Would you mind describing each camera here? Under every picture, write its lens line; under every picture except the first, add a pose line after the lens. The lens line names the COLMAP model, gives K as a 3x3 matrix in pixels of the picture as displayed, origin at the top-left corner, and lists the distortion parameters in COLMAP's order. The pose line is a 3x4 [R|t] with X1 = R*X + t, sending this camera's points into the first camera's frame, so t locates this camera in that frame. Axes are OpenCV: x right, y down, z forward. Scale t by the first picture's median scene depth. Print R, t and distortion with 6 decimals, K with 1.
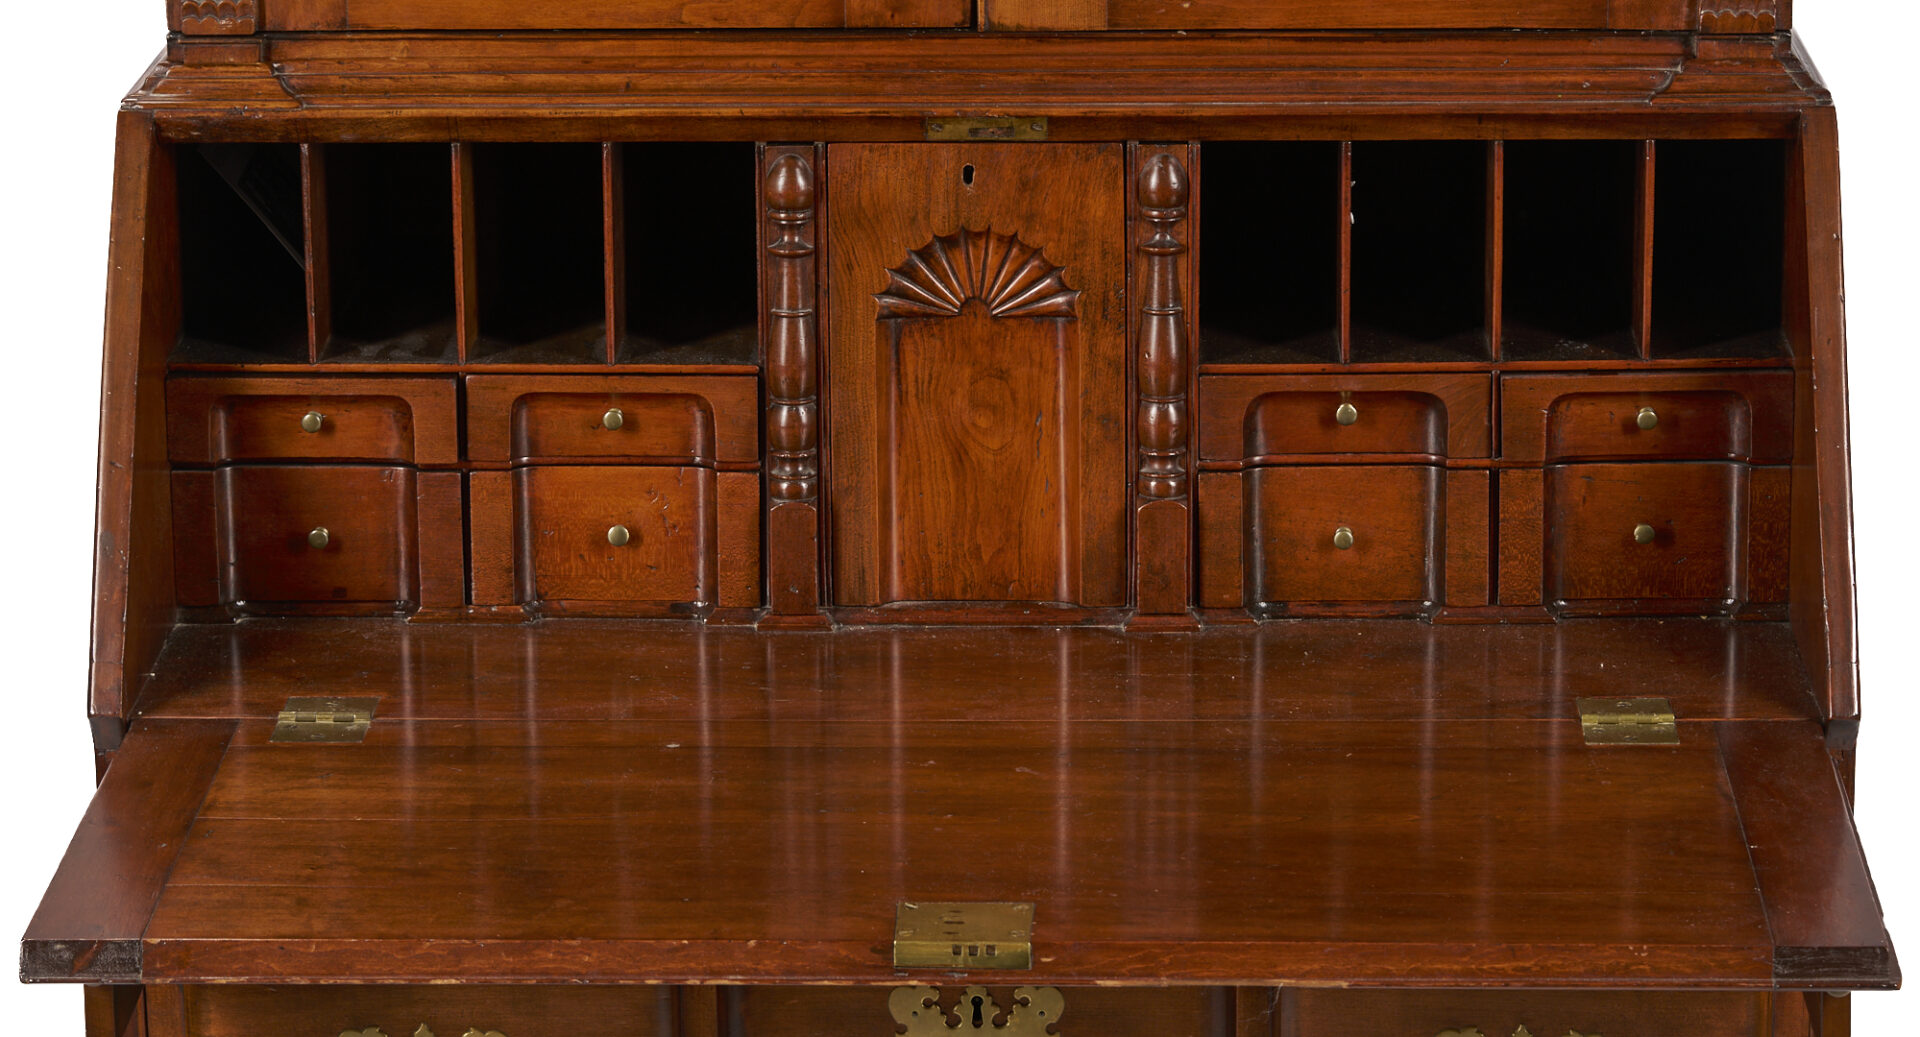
lens RADIAL K [[5616.2, 0, 1001.9], [0, 5616.2, 521.1], [0, 0, 1]] dist [-0.114605, -0.643664]
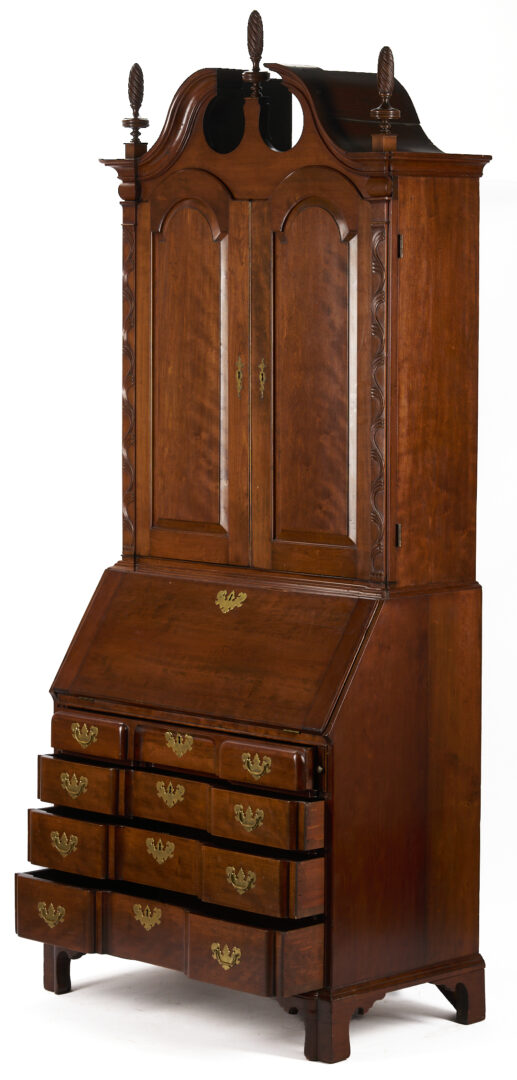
lens RADIAL K [[3141.4, 0, 258.5], [0, 3141.4, 540.0], [0, 0, 1]] dist [-0.122120, -0.303999]
pose [[0.715134, 0.072182, -0.695250, 1.680265], [-0.208364, 0.971447, -0.113466, 0.164562], [0.667209, 0.226009, 0.709755, -0.712173]]
